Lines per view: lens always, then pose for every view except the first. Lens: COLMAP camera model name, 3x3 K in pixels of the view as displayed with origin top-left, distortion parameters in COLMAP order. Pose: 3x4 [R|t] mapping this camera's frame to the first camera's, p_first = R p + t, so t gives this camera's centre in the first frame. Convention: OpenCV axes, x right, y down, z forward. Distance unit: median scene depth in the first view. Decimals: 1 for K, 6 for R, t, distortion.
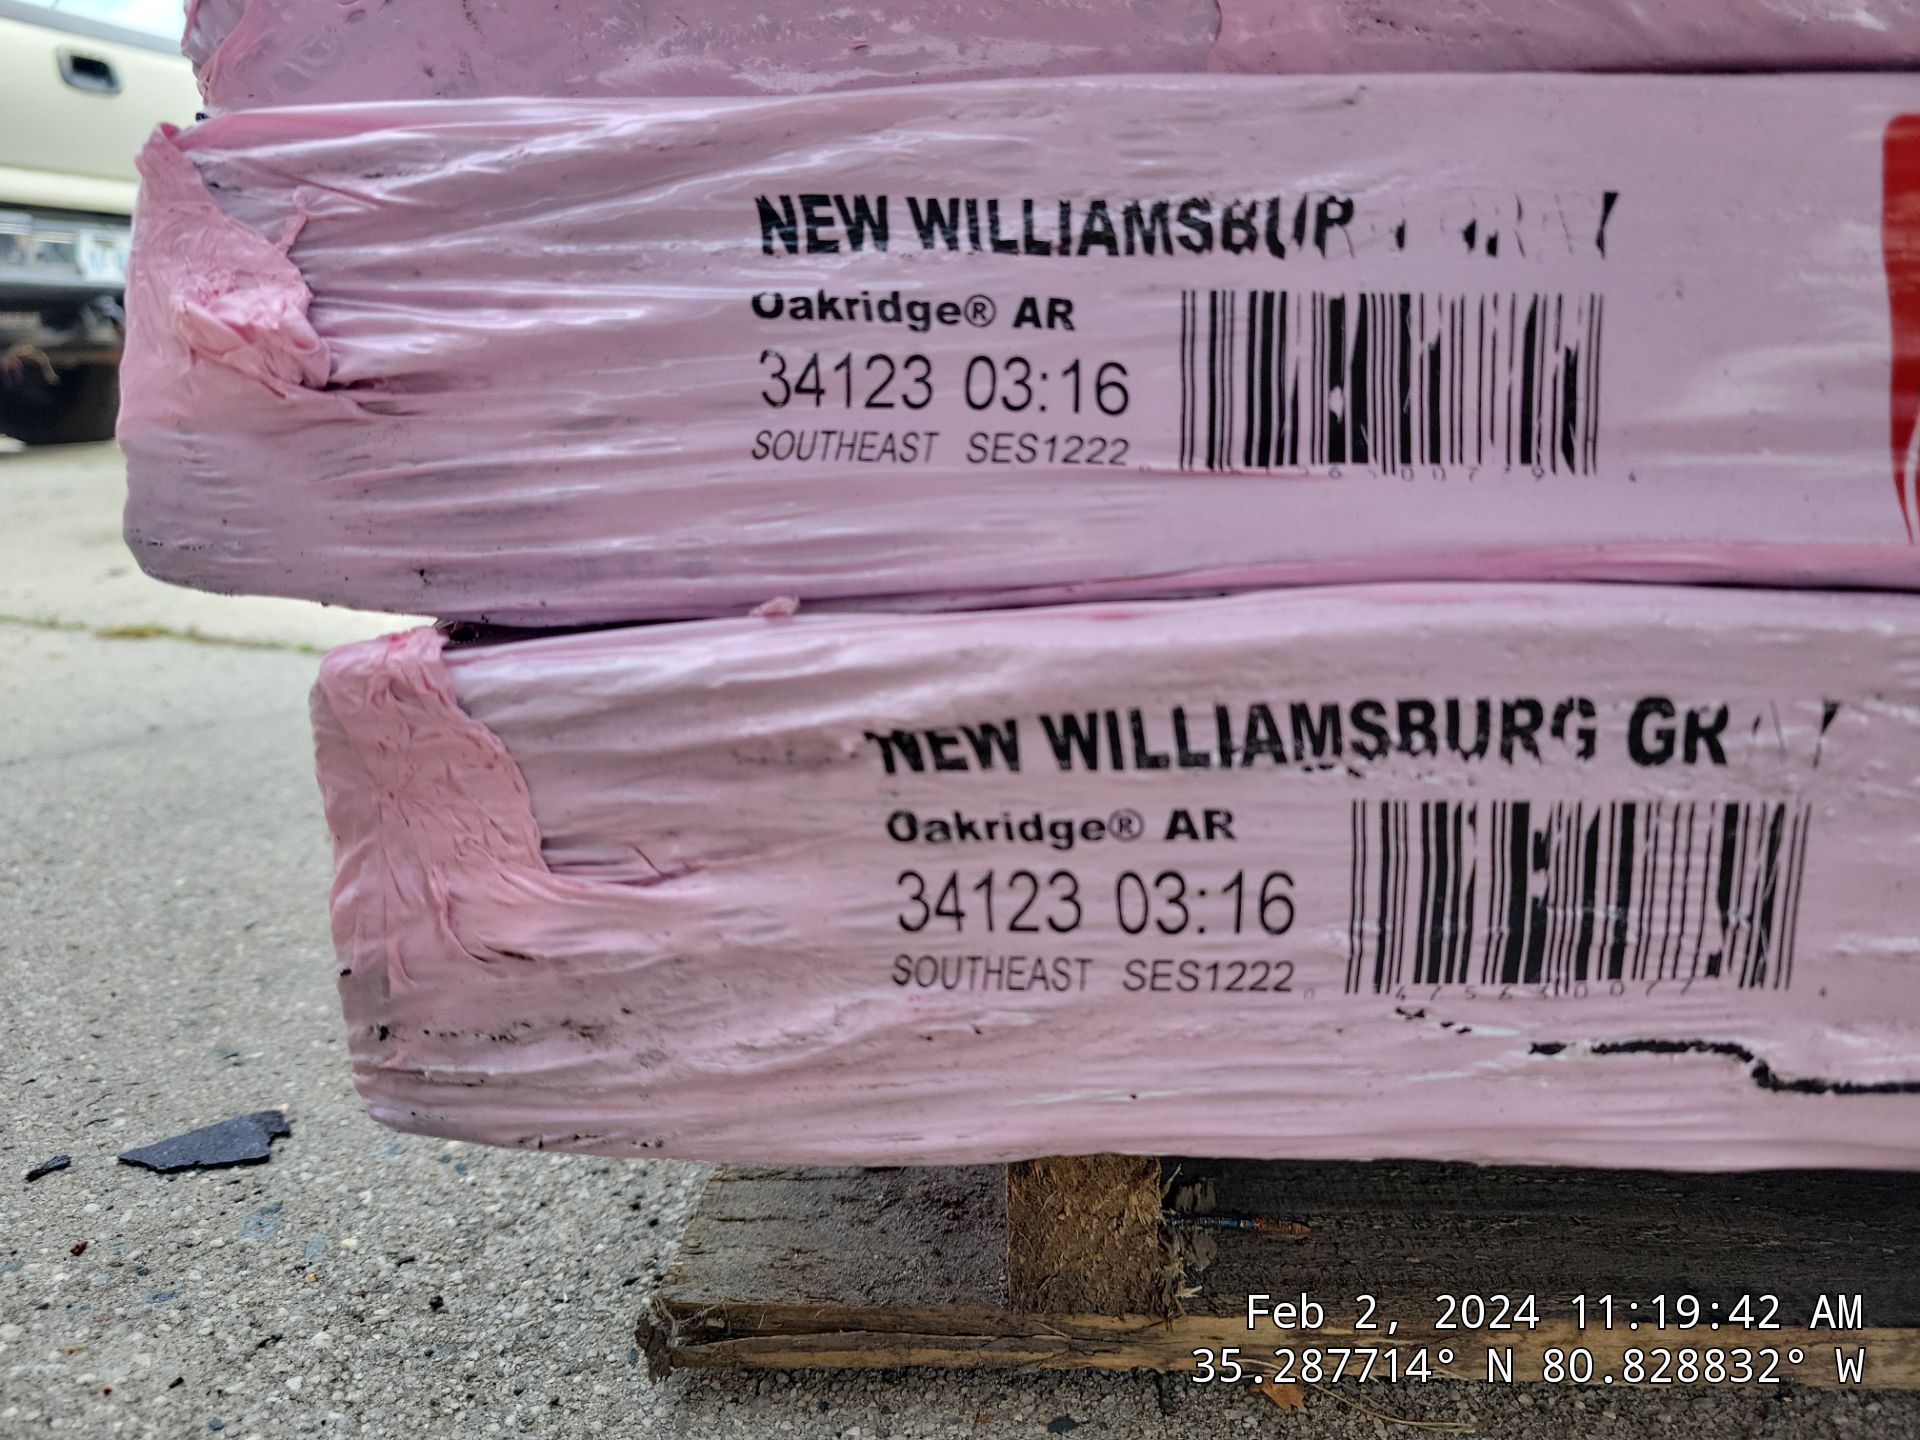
lens RADIAL K [[1447.2, 0, 953.2], [0, 1447.2, 720.3], [0, 0, 1]] dist [0.016809, -0.007065]
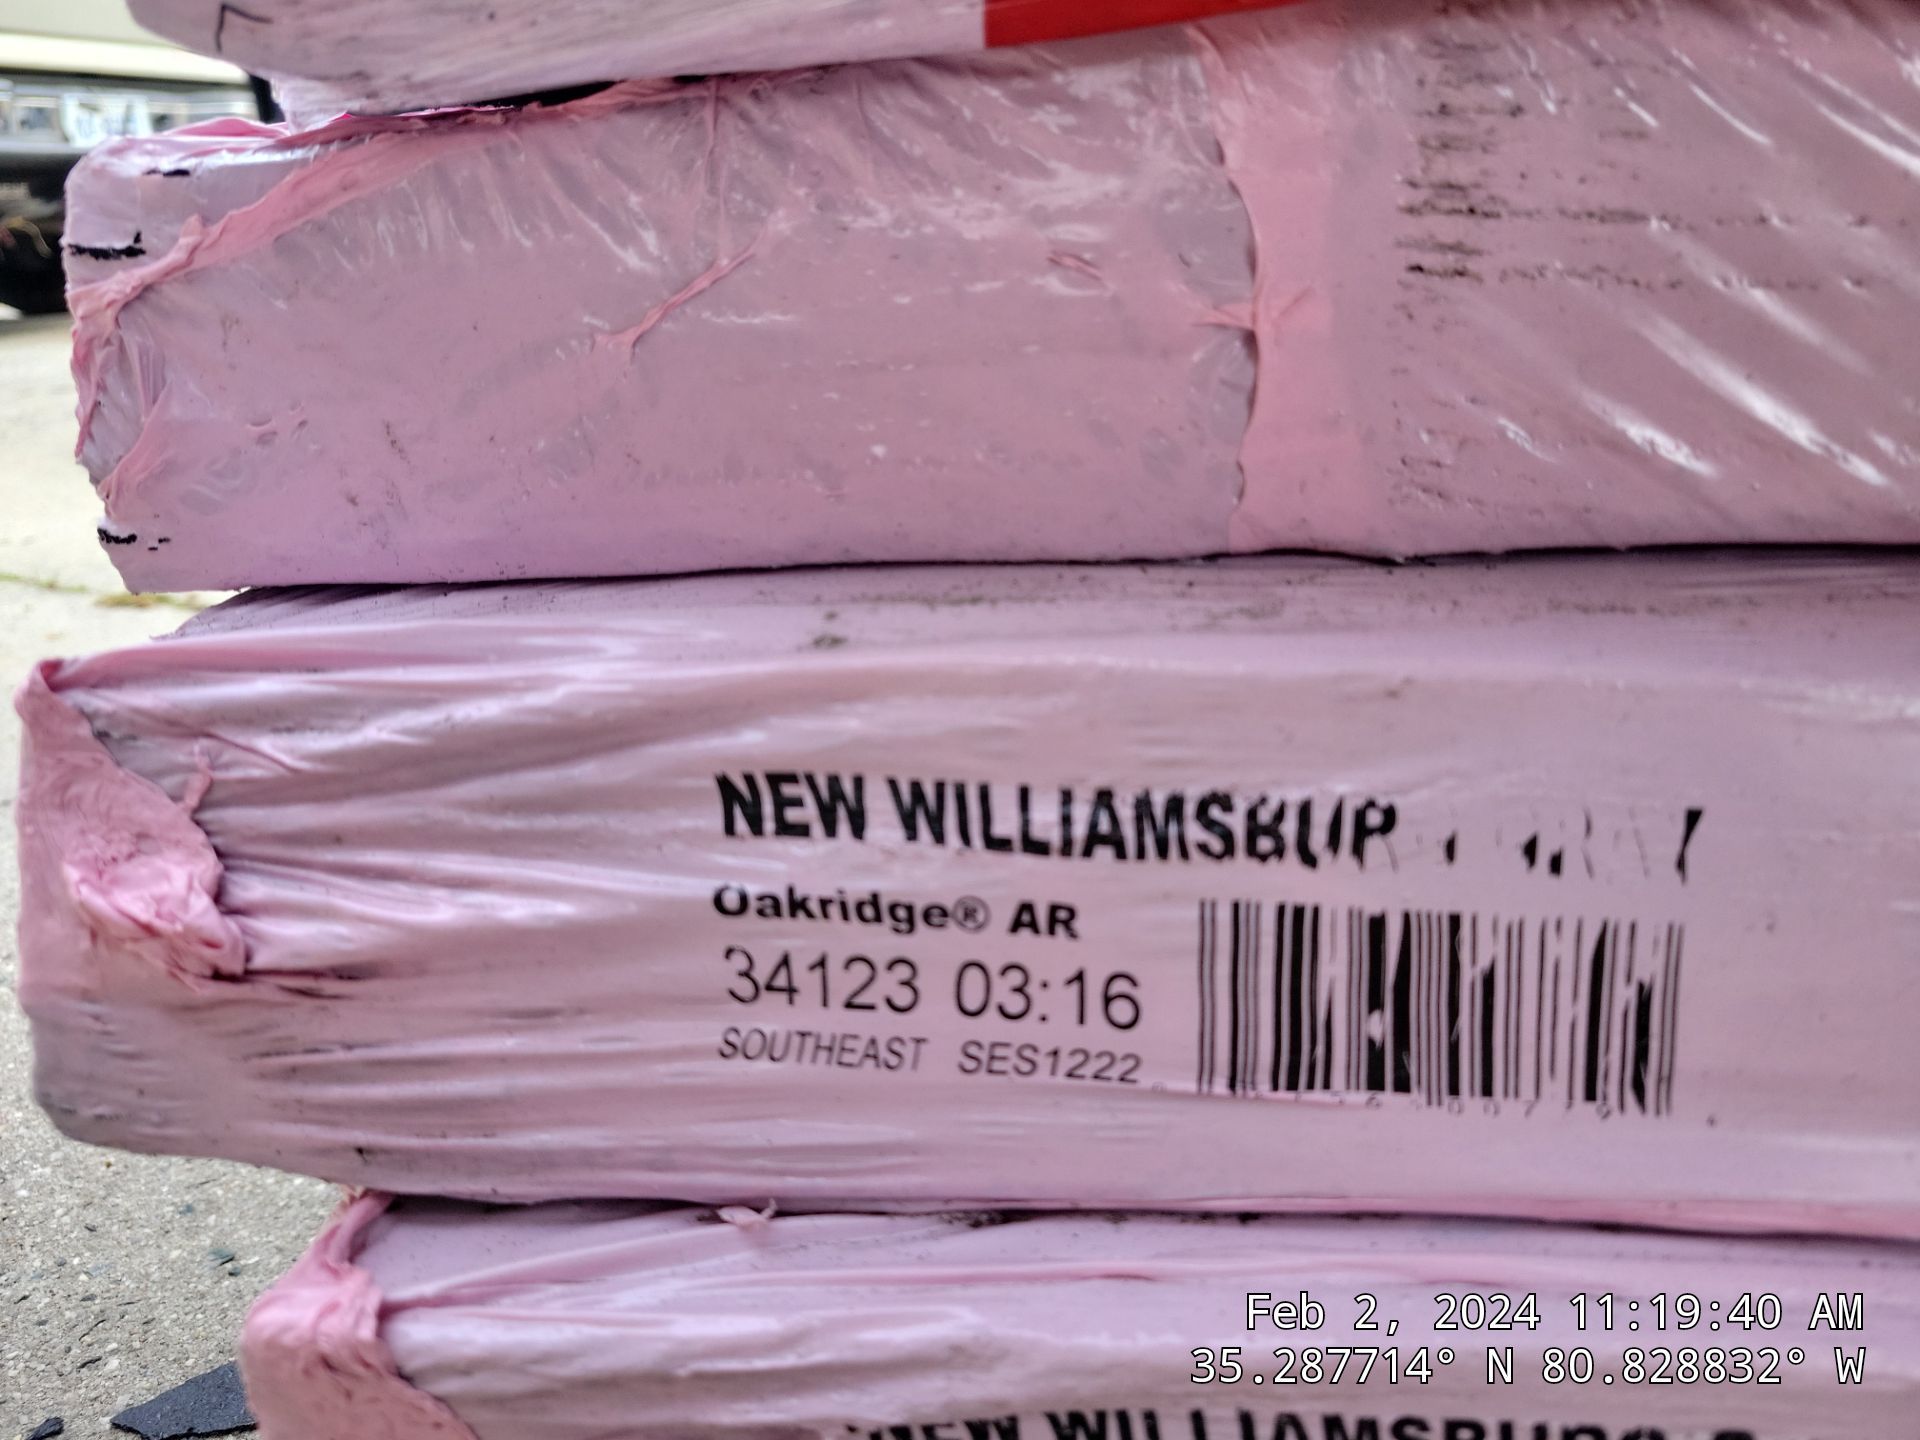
lens RADIAL K [[1454.8, 0, 960.0], [0, 1454.8, 720.0], [0, 0, 1]] dist [0.020419, -0.009864]
pose [[0.999863, -0.013905, -0.009016, 0.021262], [0.014624, 0.996249, 0.085290, -0.473986], [0.007796, -0.085410, 0.996315, 0.125759]]
